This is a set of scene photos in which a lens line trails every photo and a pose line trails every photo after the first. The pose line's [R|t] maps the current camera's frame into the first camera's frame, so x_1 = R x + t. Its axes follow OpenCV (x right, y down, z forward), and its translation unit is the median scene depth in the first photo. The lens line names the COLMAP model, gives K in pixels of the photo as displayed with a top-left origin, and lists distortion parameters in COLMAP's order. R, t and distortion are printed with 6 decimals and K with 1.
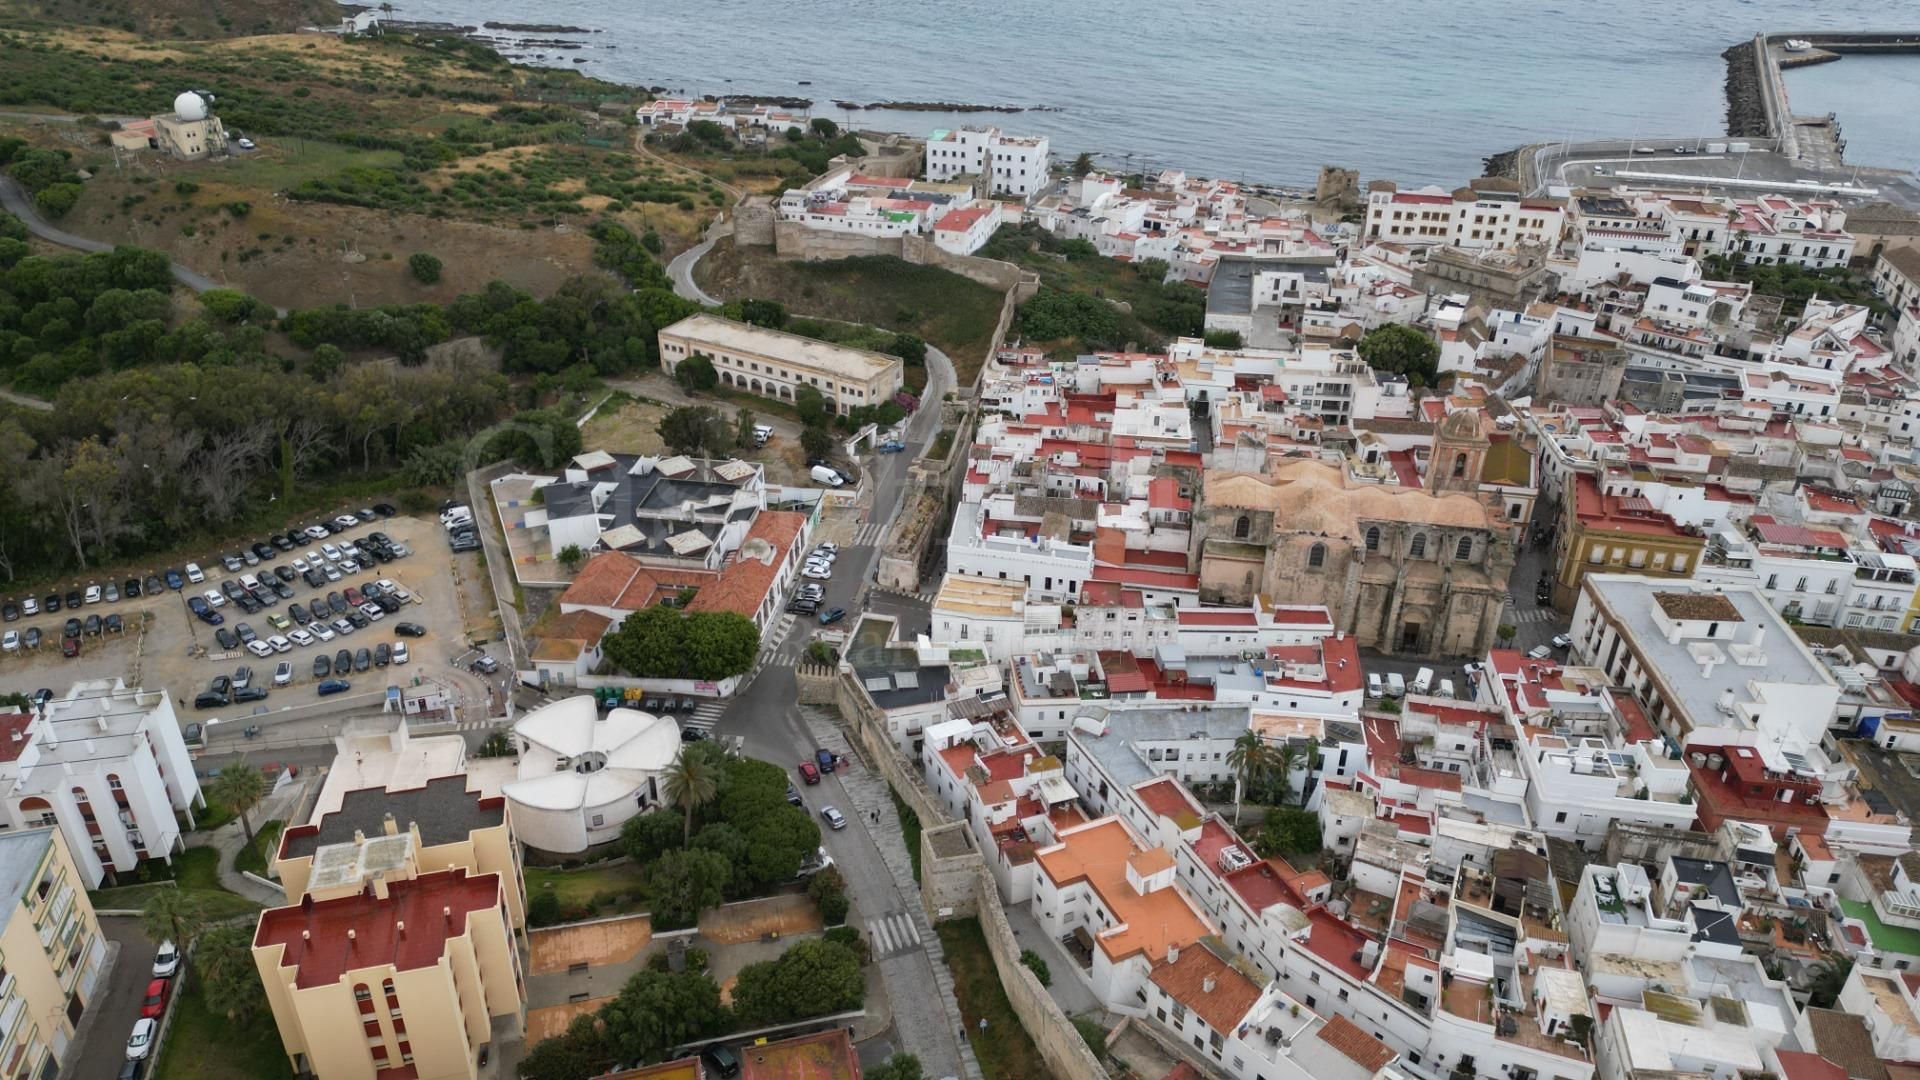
lens RADIAL K [[1340.5, 0, 952.2], [0, 1340.5, 540.0], [0, 0, 1]] dist [0.088722, -0.089375]
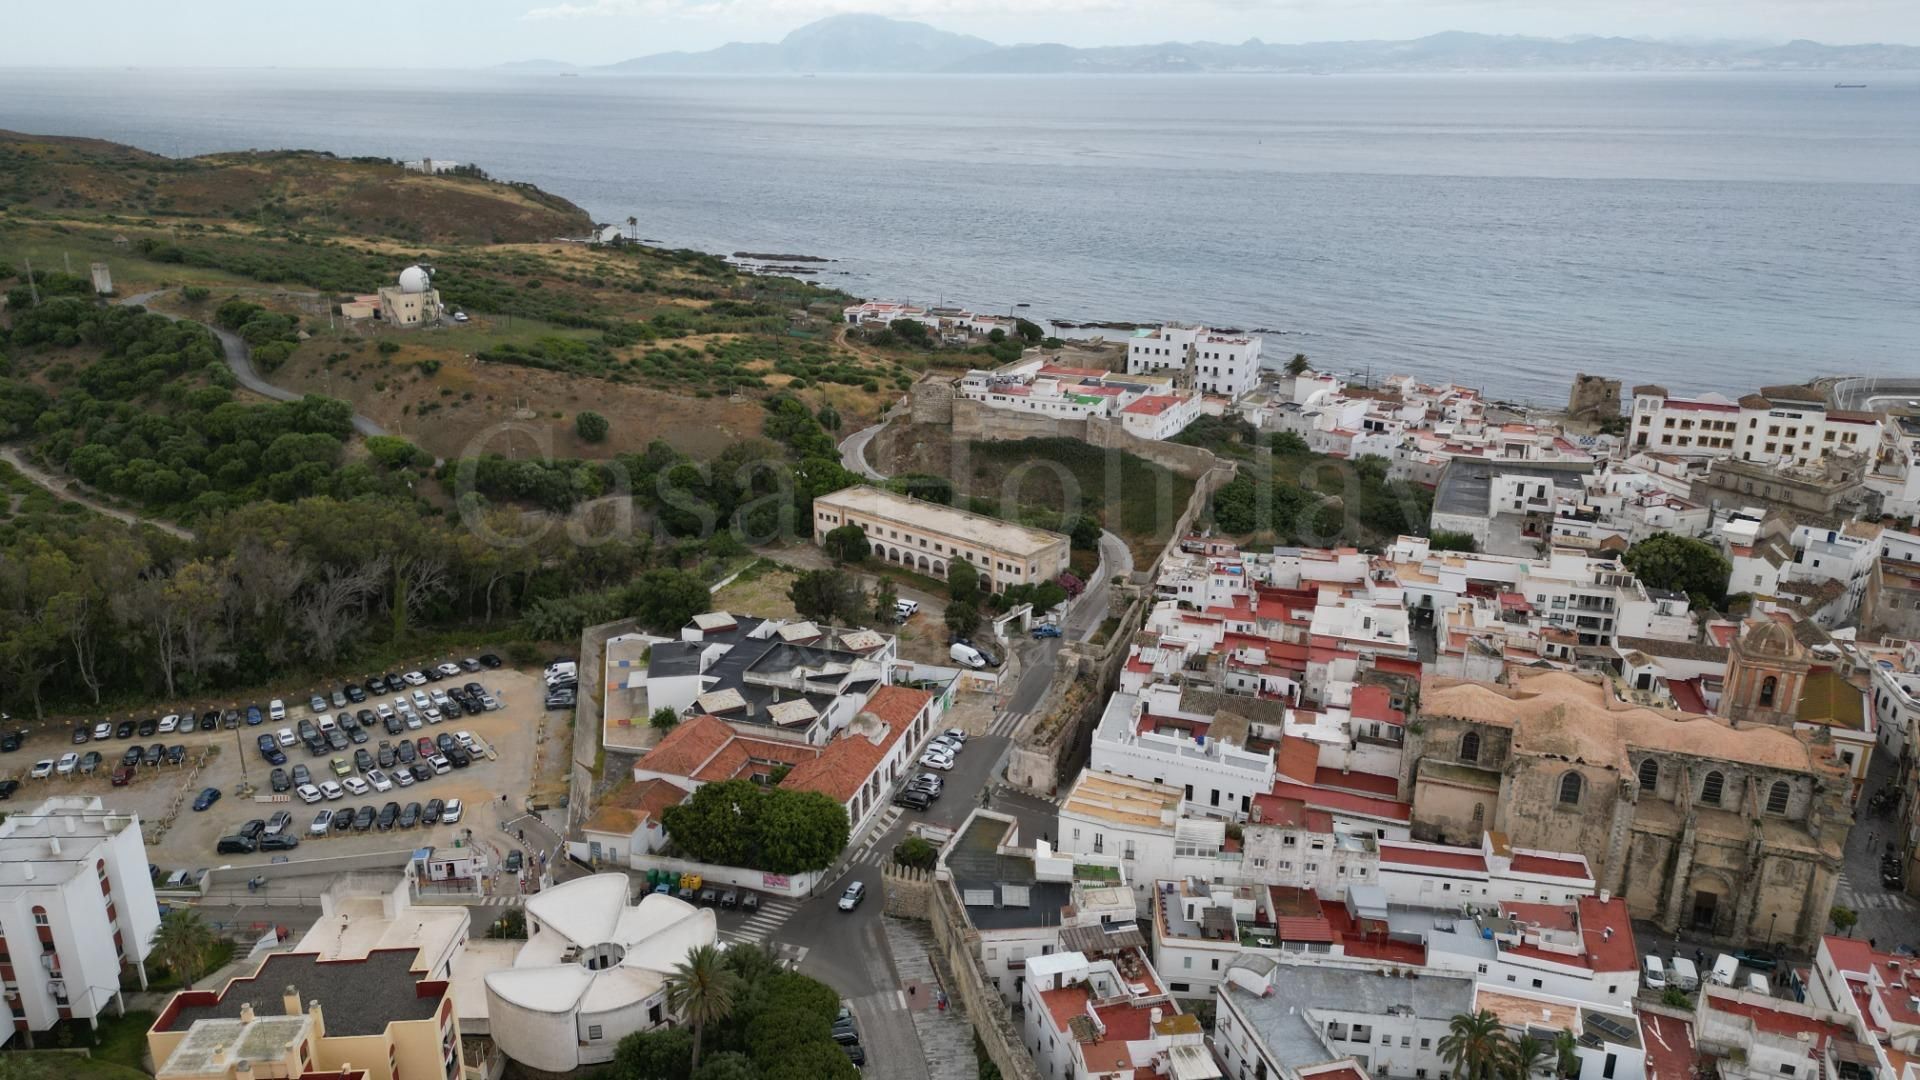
lens RADIAL K [[1340.5, 0, 952.6], [0, 1340.5, 534.8], [0, 0, 1]] dist [0.088722, -0.089375]
pose [[0.984437, 0.052496, -0.167712, 0.037401], [-0.082628, 0.980539, -0.178088, 0.029801], [0.155100, 0.189174, 0.969617, 0.133903]]
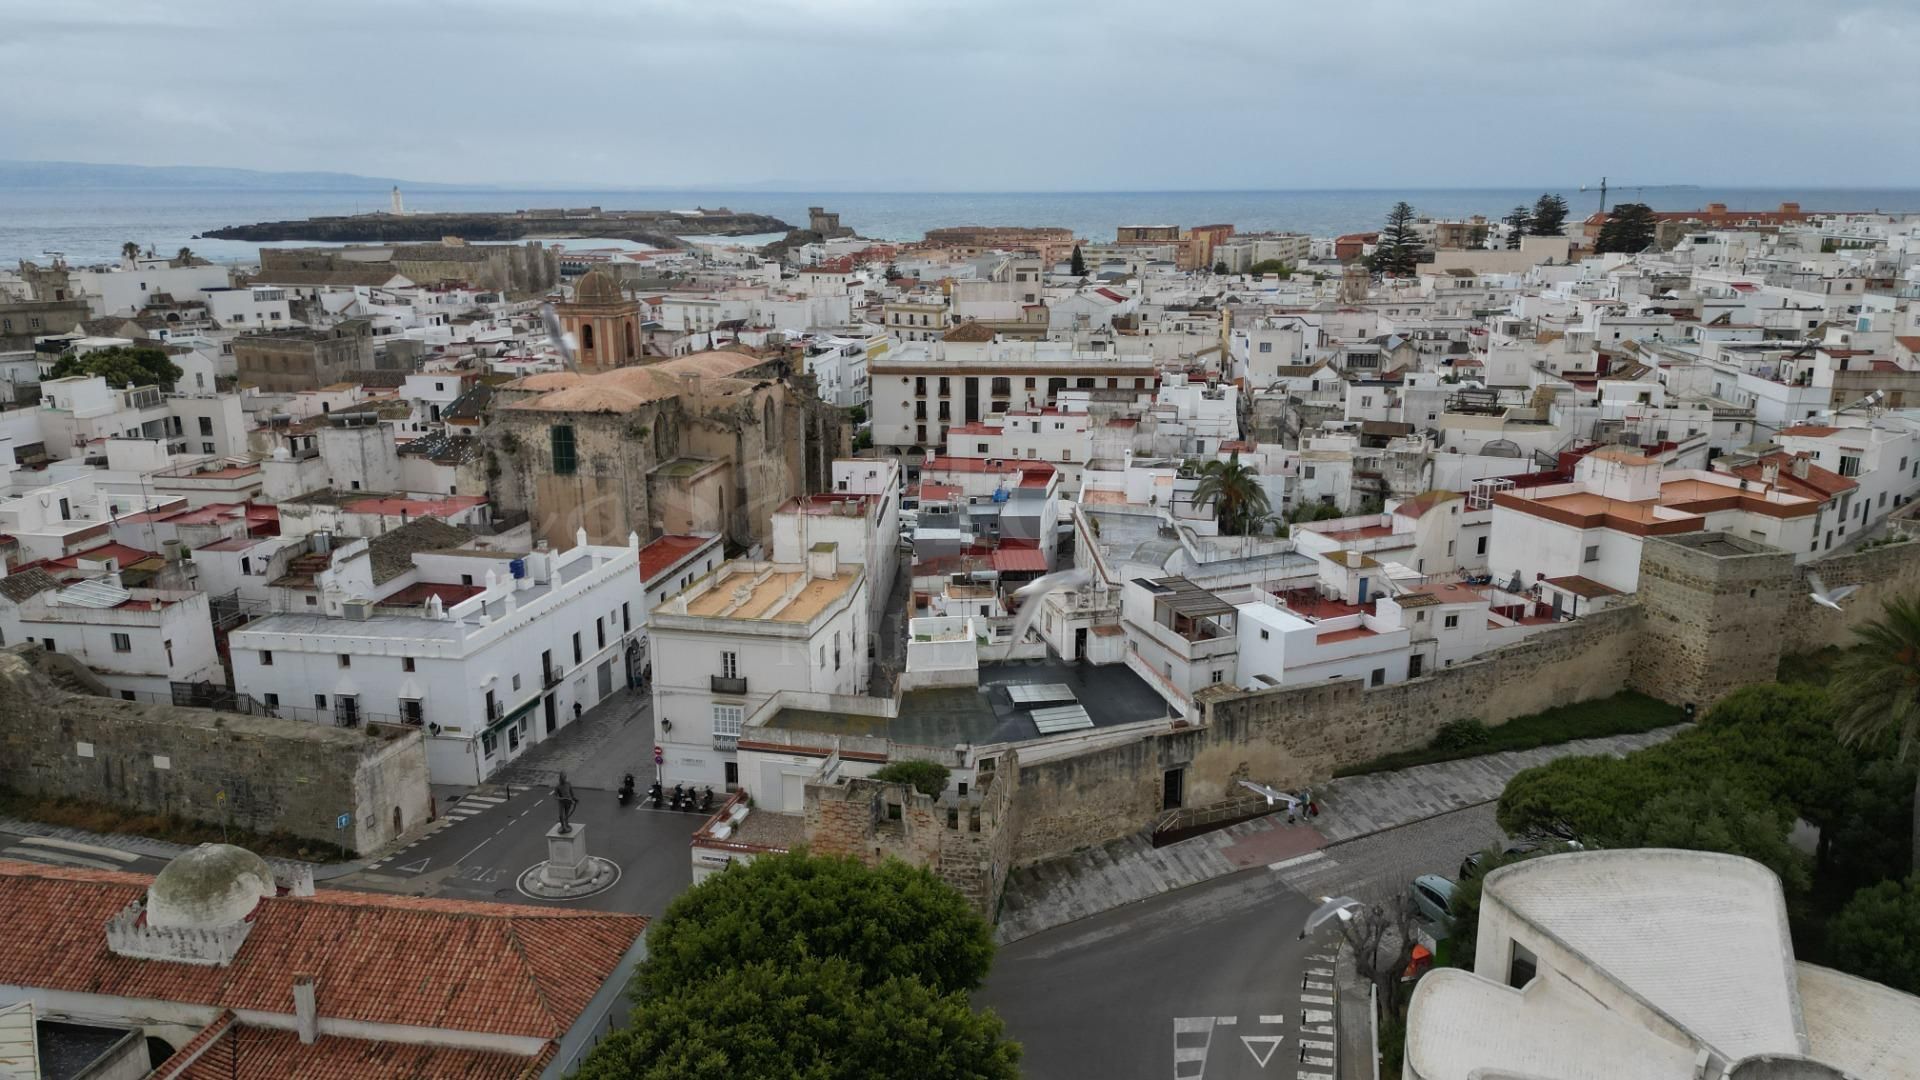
lens RADIAL K [[1340.5, 0, 953.8], [0, 1340.5, 539.1], [0, 0, 1]] dist [0.088722, -0.089375]
pose [[0.024892, -0.258552, 0.965677, -0.309430], [0.499361, 0.840045, 0.212043, -0.027248], [-0.866036, 0.476943, 0.150022, 0.681651]]
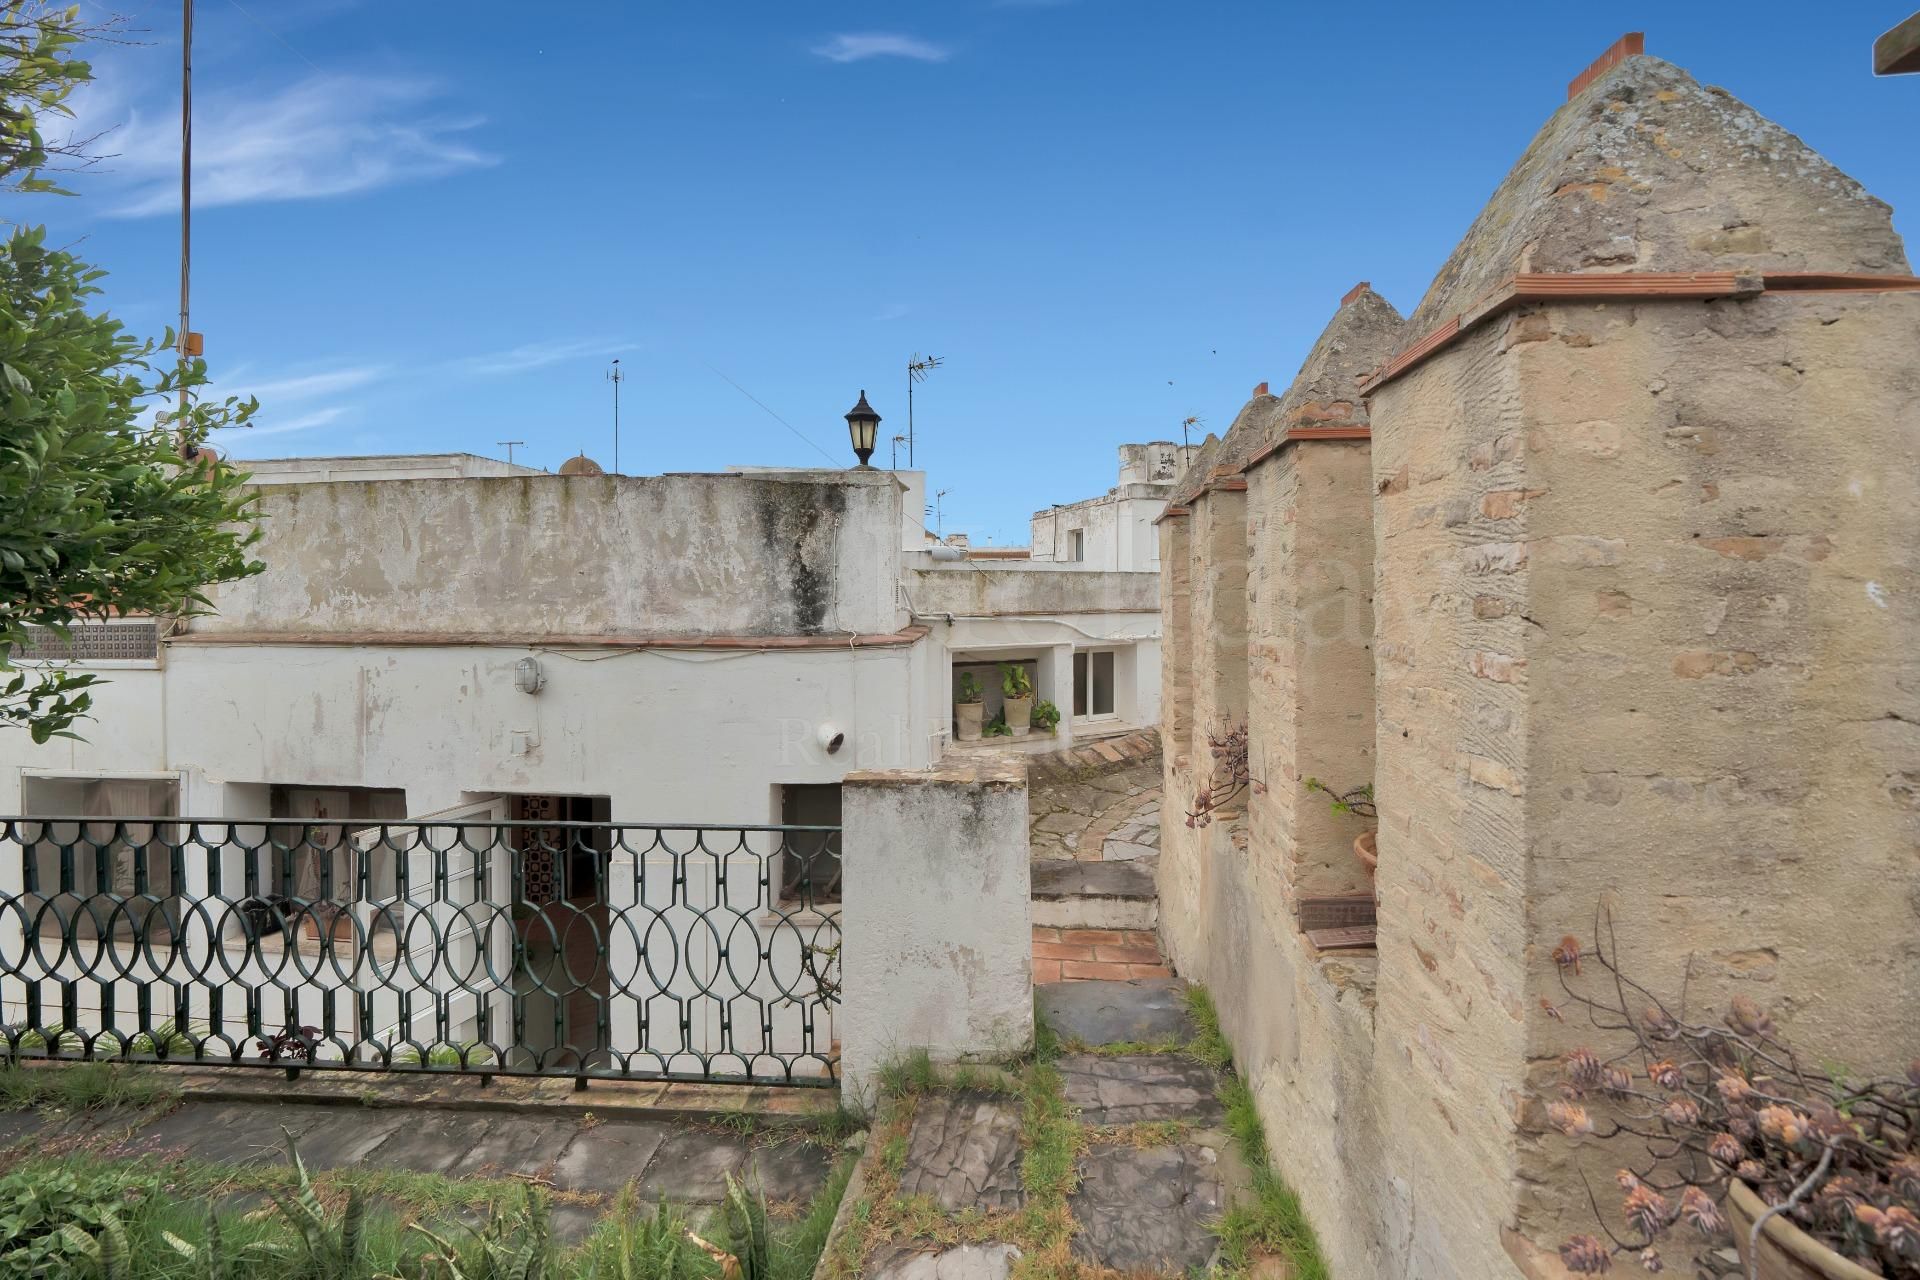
lens RADIAL K [[784.4, 0, 965.3], [0, 784.4, 633.7], [0, 0, 1]] dist [0.001416, 0.000057]
pose [[-0.083620, -0.004303, 0.996488, -0.079041], [0.494916, 0.867761, 0.045278, 0.069740], [-0.864908, 0.496964, -0.070433, 0.740480]]
